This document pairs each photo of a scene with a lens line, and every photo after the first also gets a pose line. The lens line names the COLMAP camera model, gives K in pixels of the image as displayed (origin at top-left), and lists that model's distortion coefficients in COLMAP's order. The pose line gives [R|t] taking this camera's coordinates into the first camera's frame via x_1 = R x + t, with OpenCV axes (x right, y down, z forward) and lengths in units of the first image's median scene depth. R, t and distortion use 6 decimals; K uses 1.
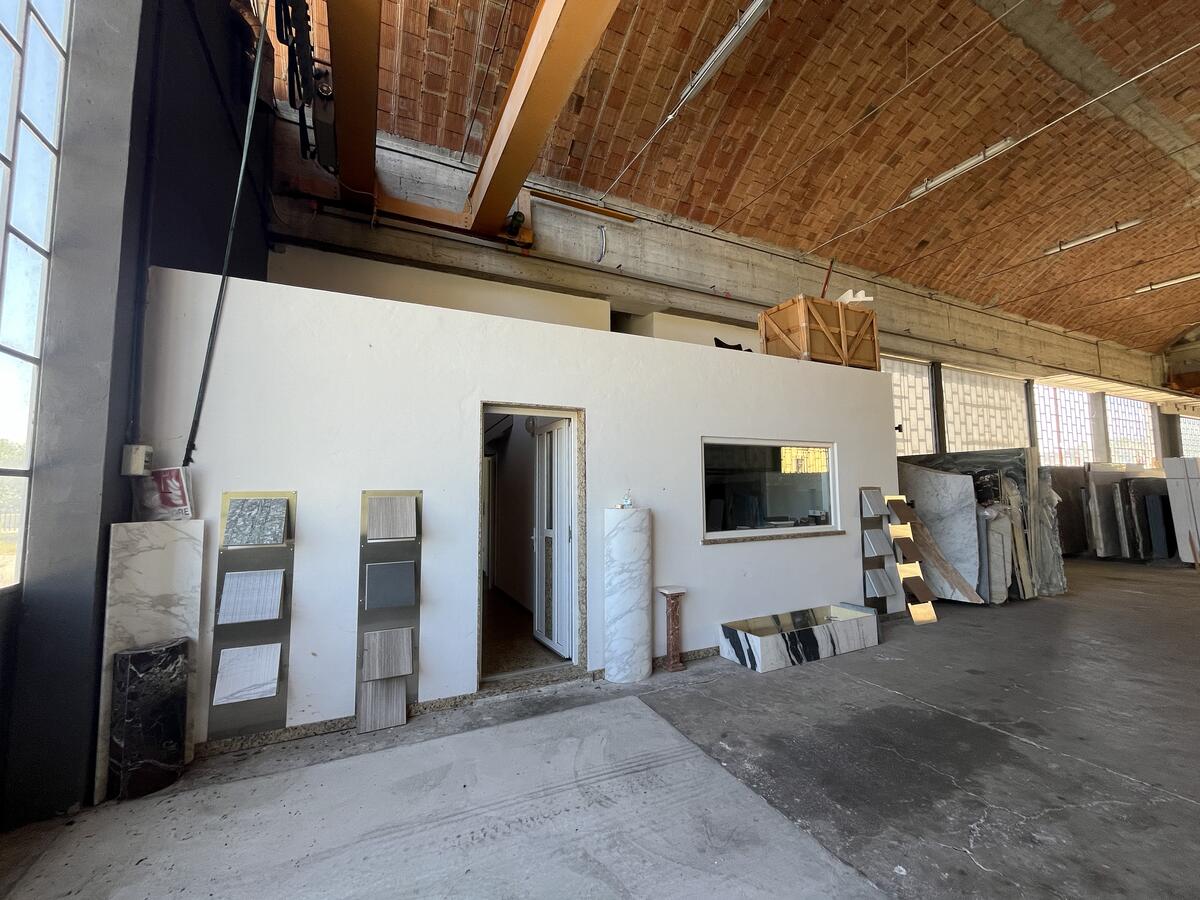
lens RADIAL K [[487.5, 0, 600.0], [0, 487.5, 450.0], [0, 0, 1]] dist [-0.004540, -0.000347]
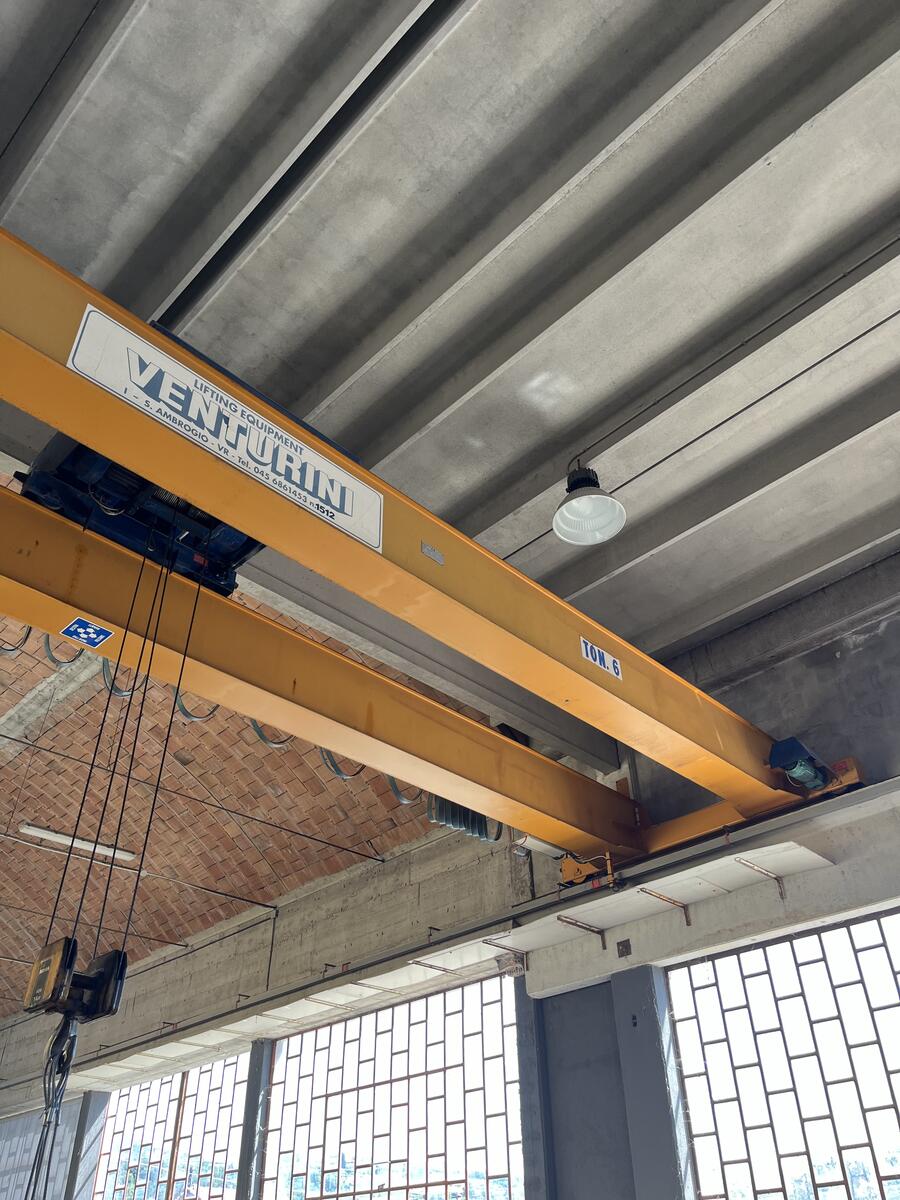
lens RADIAL K [[907.8, 0, 451.9], [0, 907.8, 613.1], [0, 0, 1]] dist [0.065544, -0.091084]
pose [[0.323428, -0.564255, -0.759612, 1.932737], [0.088849, 0.817320, -0.569292, 0.035730], [0.942072, 0.116634, 0.314478, 0.914157]]
